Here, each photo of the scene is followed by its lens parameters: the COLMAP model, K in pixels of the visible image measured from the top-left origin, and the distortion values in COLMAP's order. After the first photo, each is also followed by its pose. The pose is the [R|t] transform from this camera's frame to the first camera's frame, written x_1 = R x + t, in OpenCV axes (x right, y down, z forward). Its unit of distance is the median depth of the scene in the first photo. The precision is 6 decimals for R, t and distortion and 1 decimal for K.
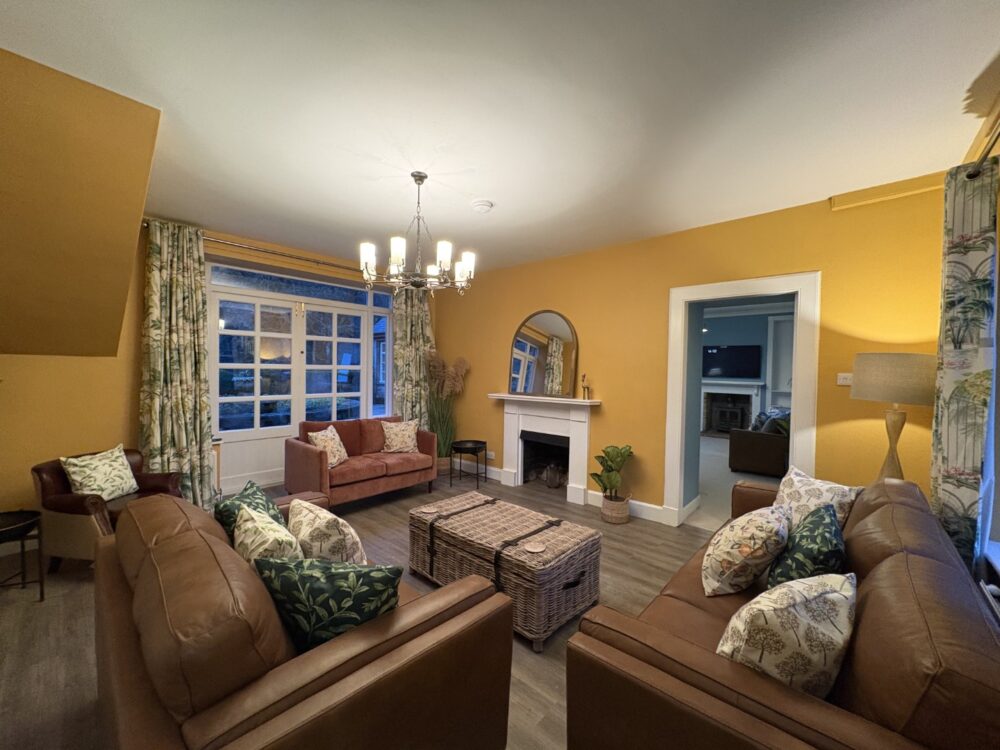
lens RADIAL K [[396.3, 0, 503.1], [0, 396.3, 382.3], [0, 0, 1]] dist [0.000178, -0.000731]
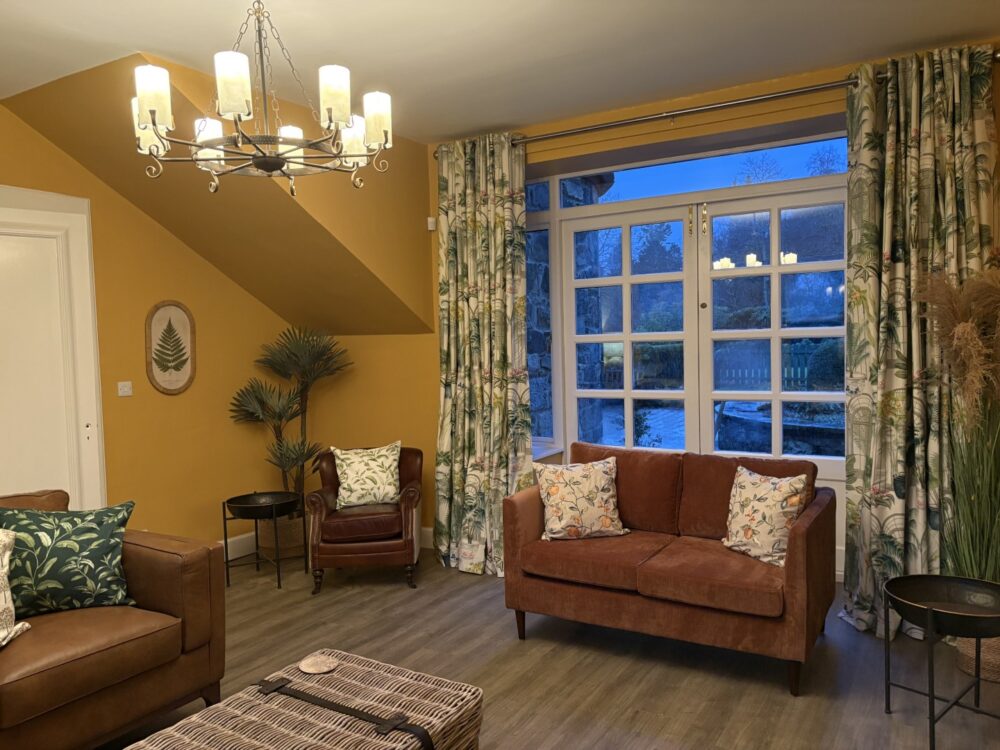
lens RADIAL K [[754.7, 0, 506.5], [0, 754.7, 389.8], [0, 0, 1]] dist [0.041131, -0.040980]
pose [[0.173164, 0.042648, -0.983969, 0.558855], [0.000291, 0.999060, 0.043353, -0.016676], [0.984893, -0.007793, 0.172989, 0.883912]]
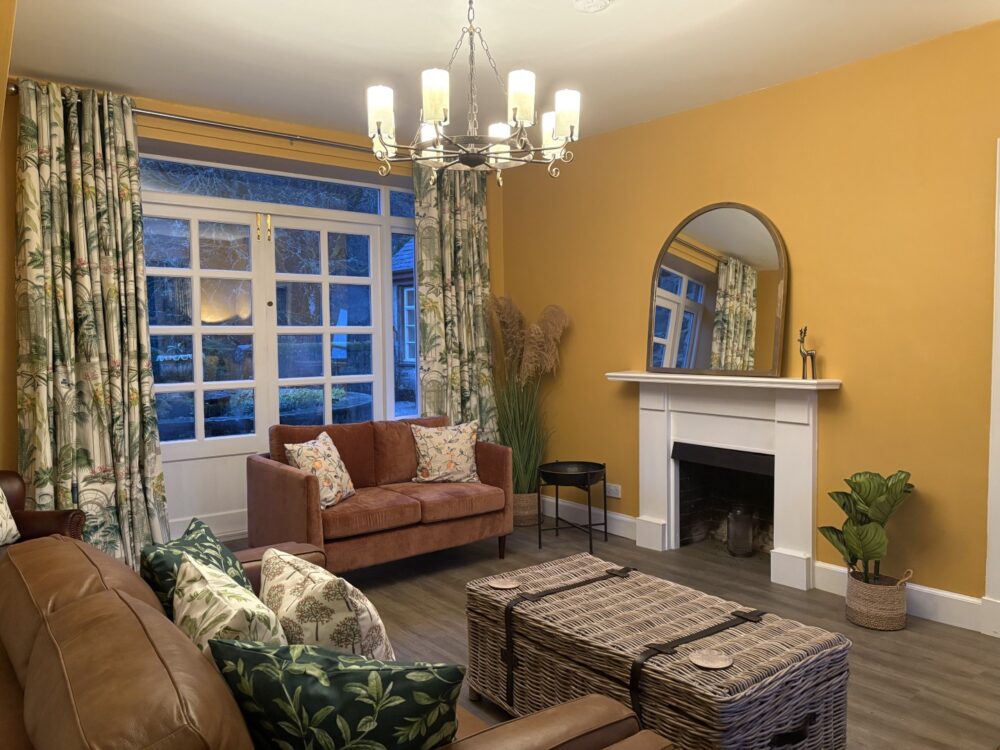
lens RADIAL K [[754.7, 0, 500.6], [0, 754.7, 381.3], [0, 0, 1]] dist [0.041131, -0.040980]
pose [[0.984664, -0.016463, -0.173681, -0.006519], [0.021637, 0.999376, 0.027933, 0.017275], [0.173112, -0.031263, 0.984406, 0.003181]]
